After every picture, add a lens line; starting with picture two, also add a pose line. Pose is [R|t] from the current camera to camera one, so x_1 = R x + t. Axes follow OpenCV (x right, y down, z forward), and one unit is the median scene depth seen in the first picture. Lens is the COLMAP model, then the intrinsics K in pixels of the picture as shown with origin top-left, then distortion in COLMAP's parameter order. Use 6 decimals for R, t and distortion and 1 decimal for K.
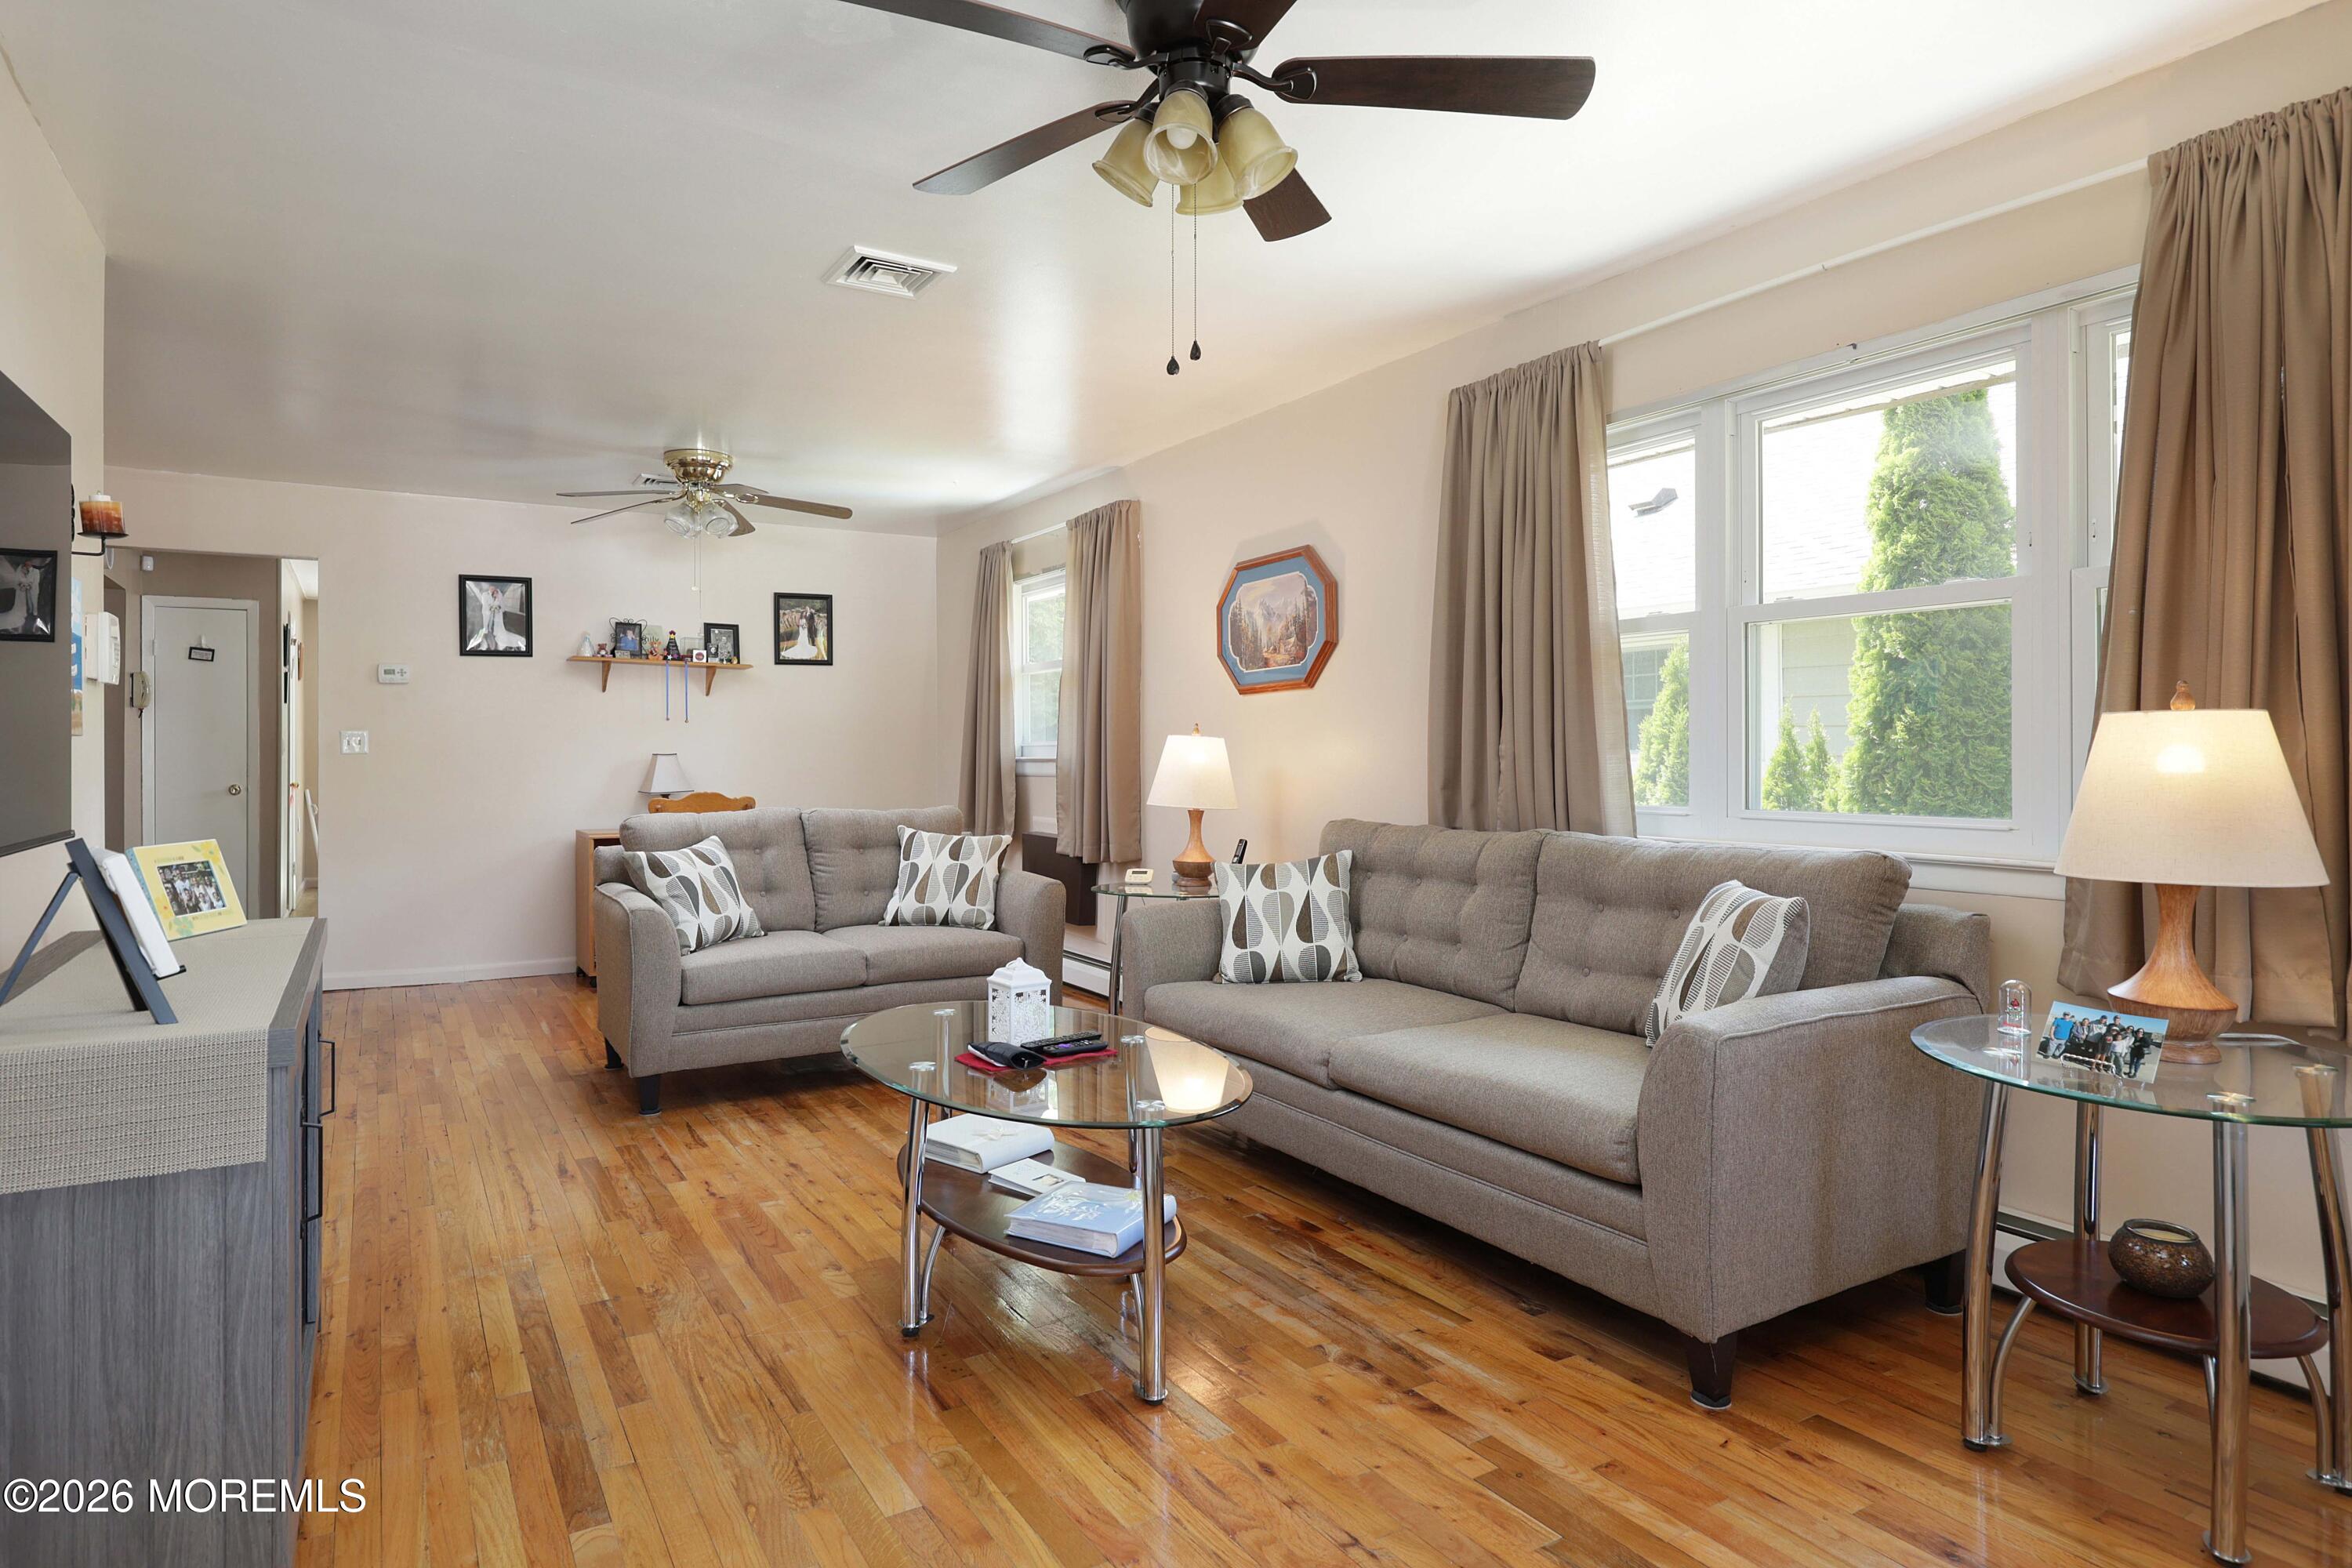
lens RADIAL K [[1310.5, 0, 1197.6], [0, 1310.5, 770.9], [0, 0, 1]] dist [-0.002394, 0.002591]
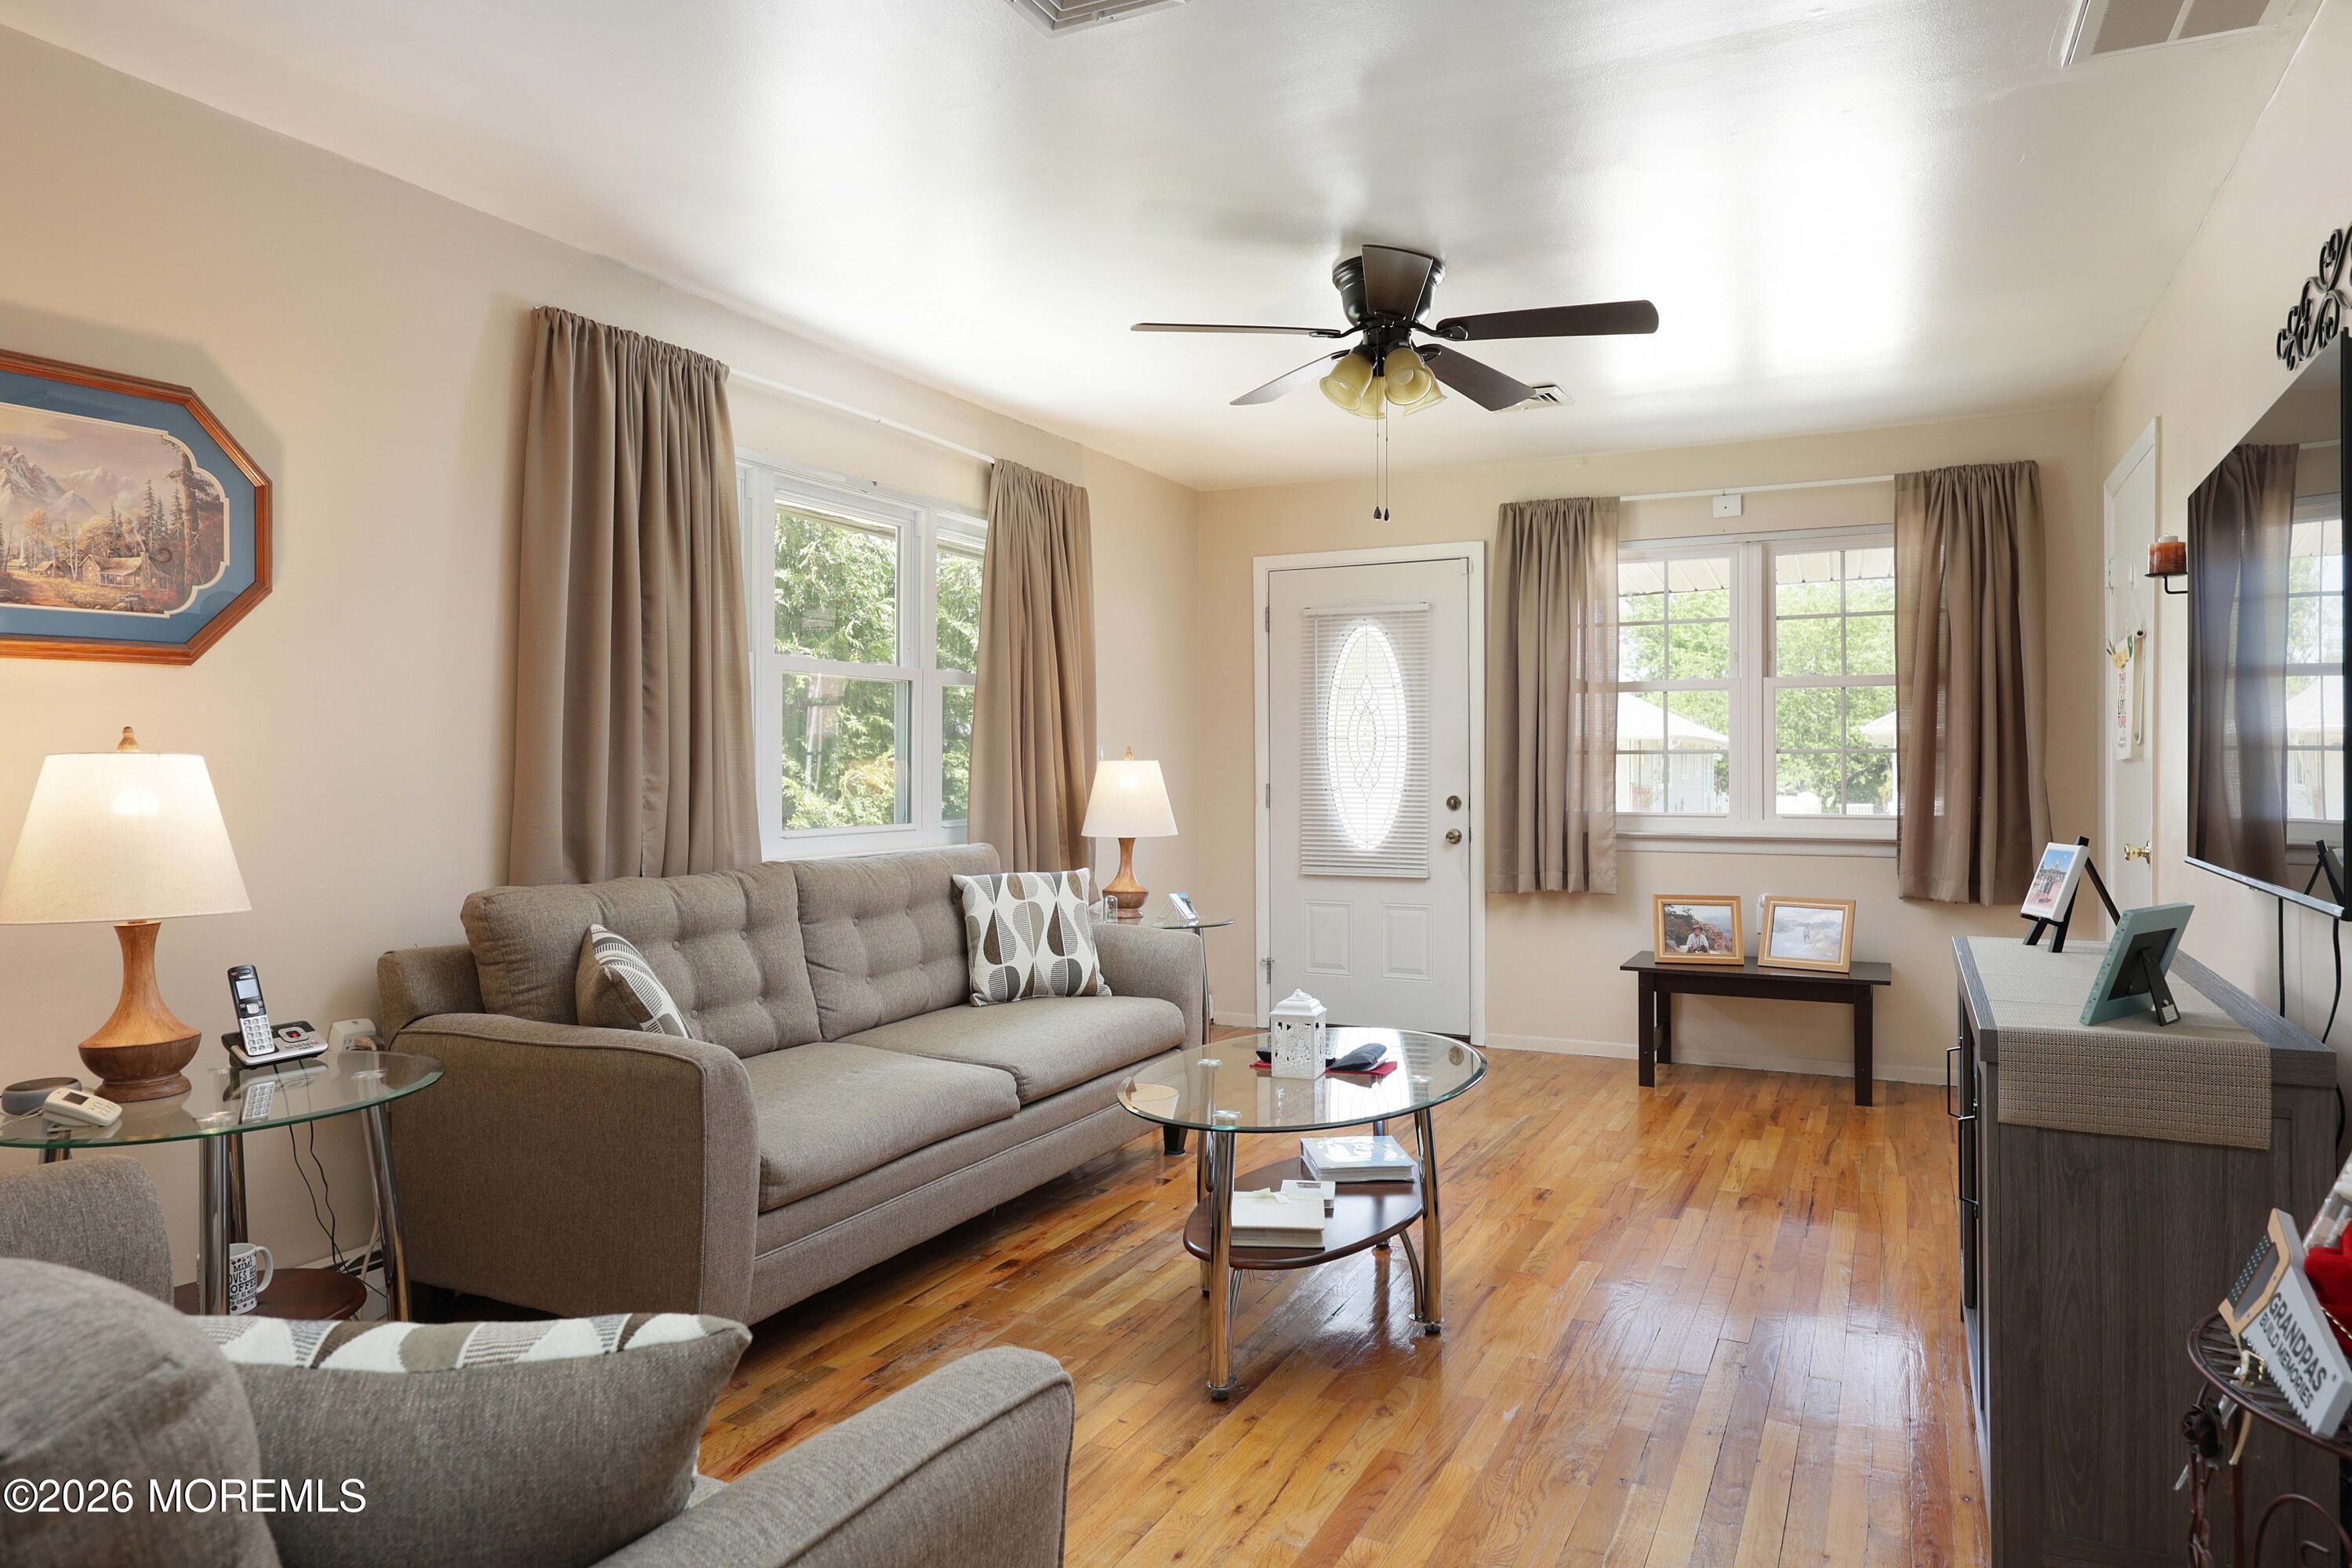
lens RADIAL K [[1445.1, 0, 1176.0], [0, 1445.1, 770.5], [0, 0, 1]] dist [0.007574, -0.000509]
pose [[-0.520281, 0.001563, 0.853994, -0.574285], [0.017095, 0.999817, 0.008586, -0.018933], [-0.853824, 0.019066, -0.520212, 0.918340]]
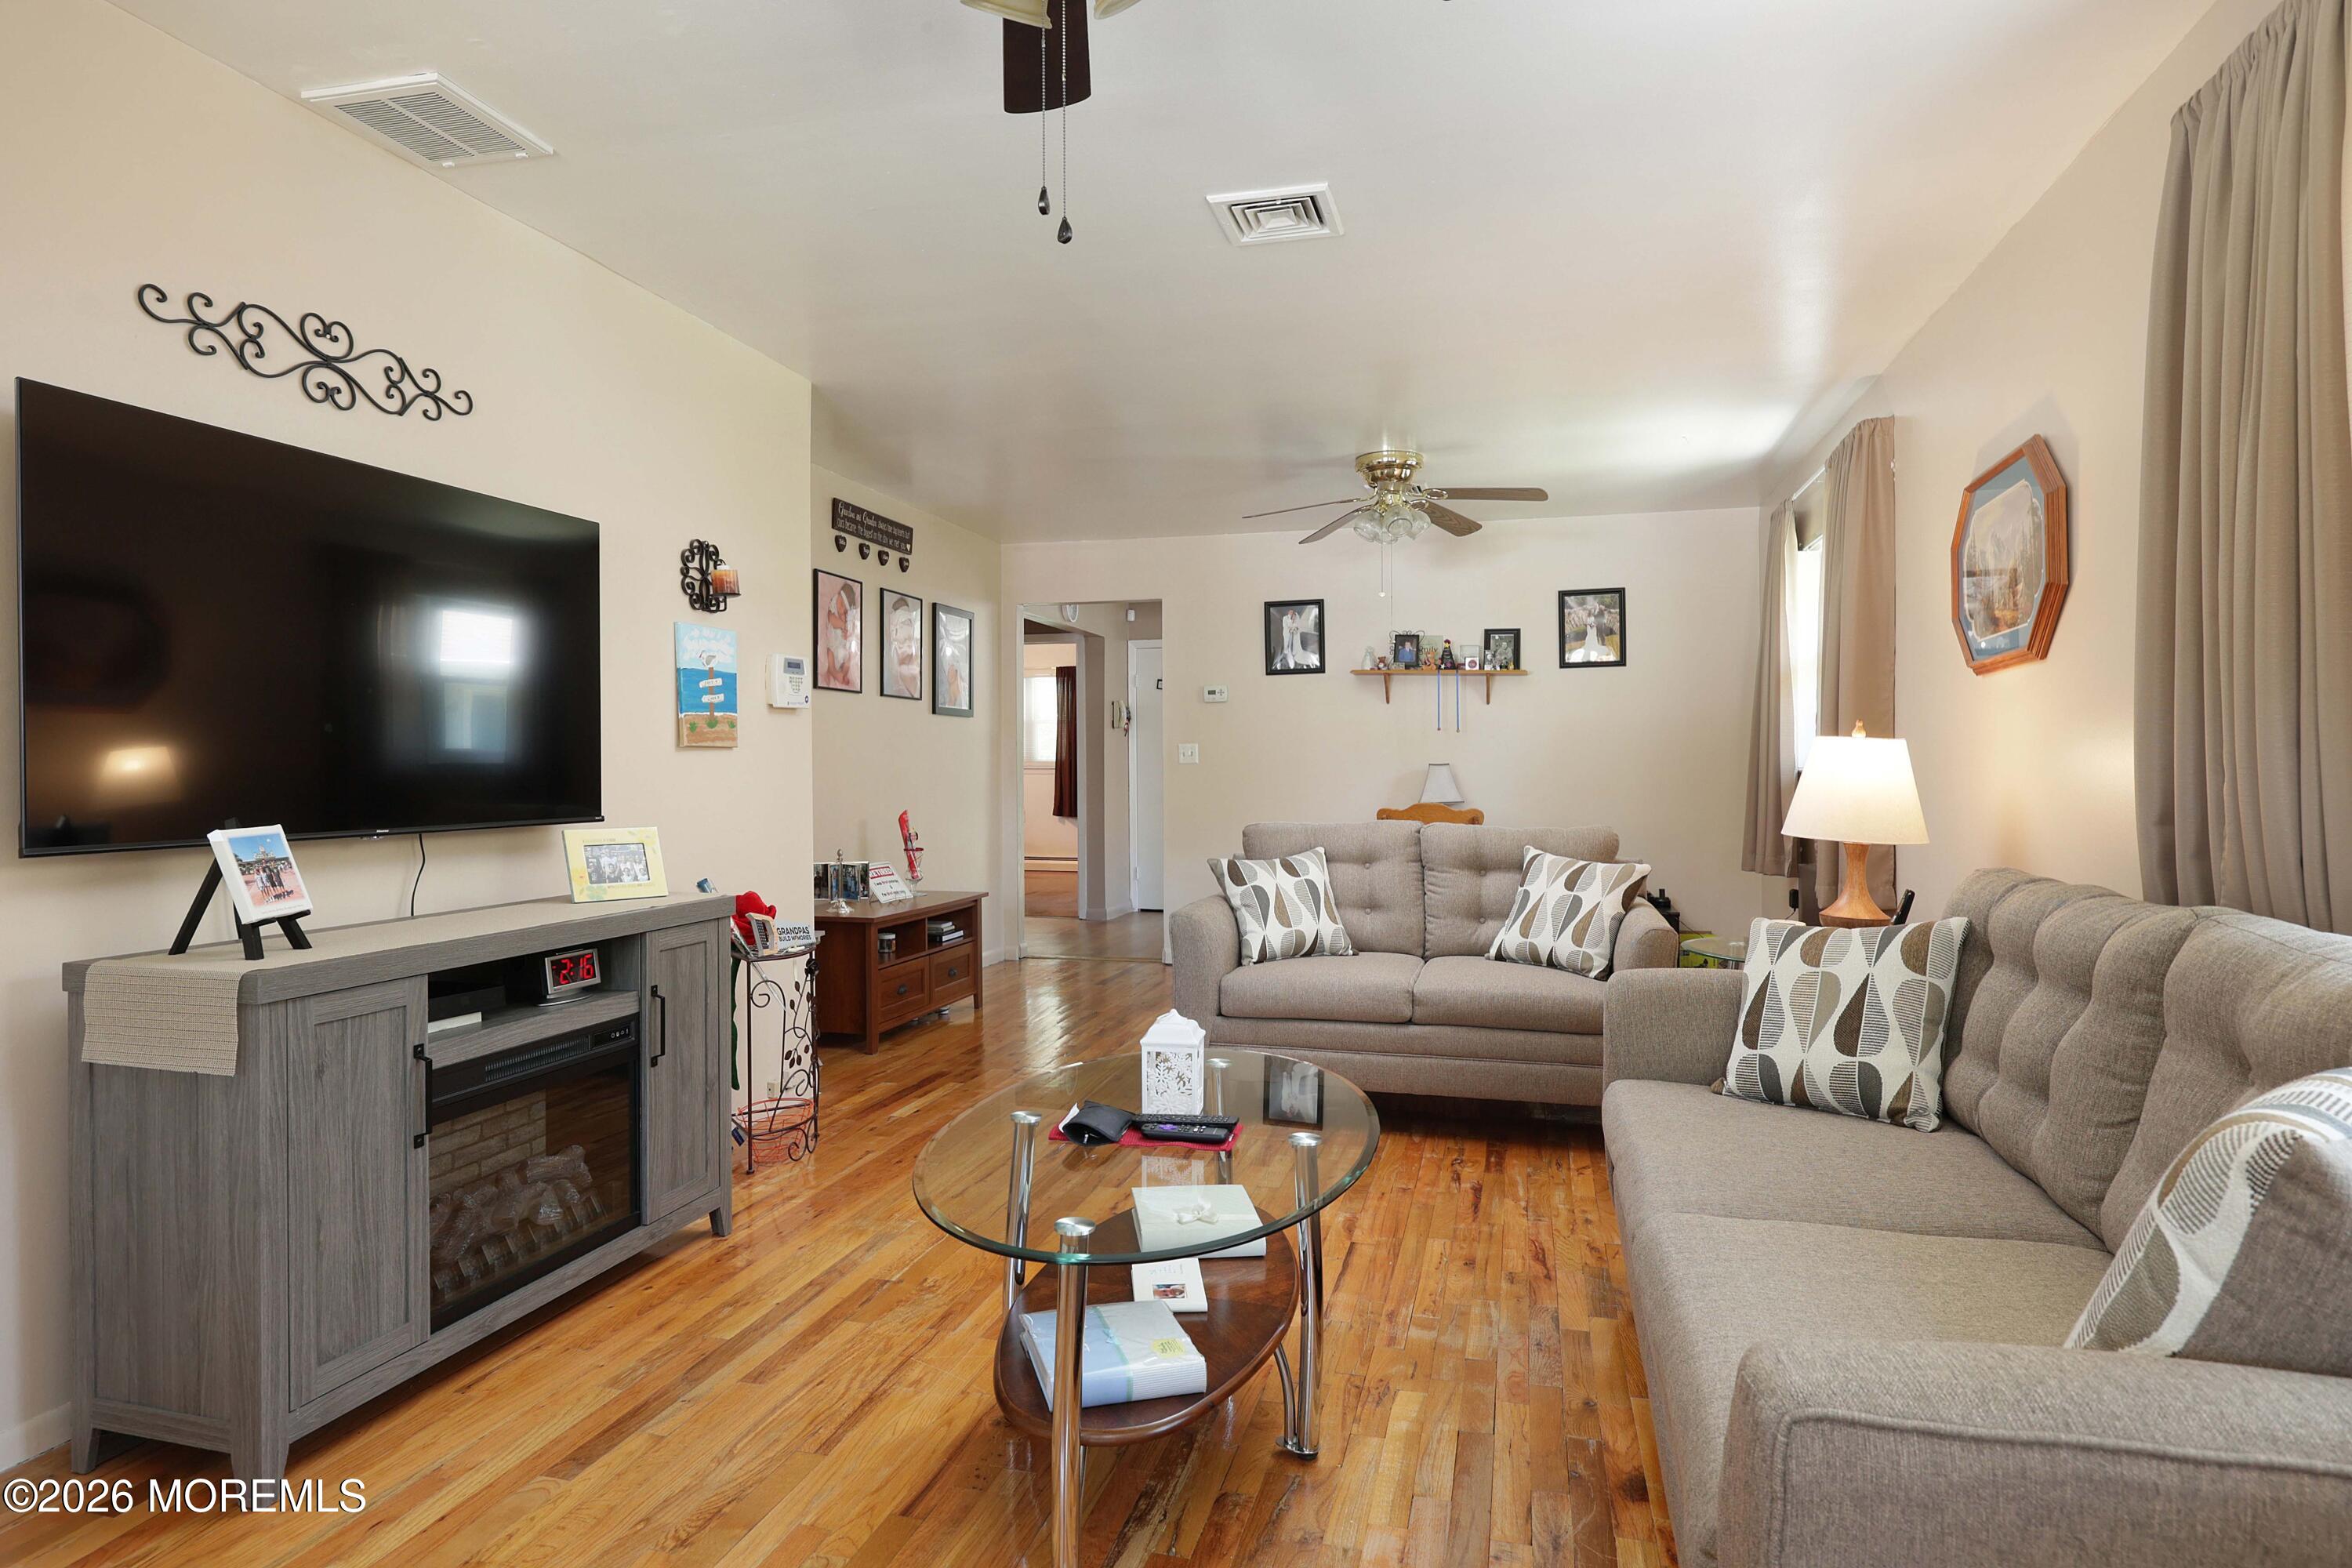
lens RADIAL K [[1310.5, 0, 1165.2], [0, 1310.5, 782.2], [0, 0, 1]] dist [-0.002394, 0.002591]
pose [[0.677917, 0.011052, -0.735055, 0.253553], [-0.012240, 0.999918, 0.003746, -0.000779], [0.735036, 0.006458, 0.677997, 0.245167]]
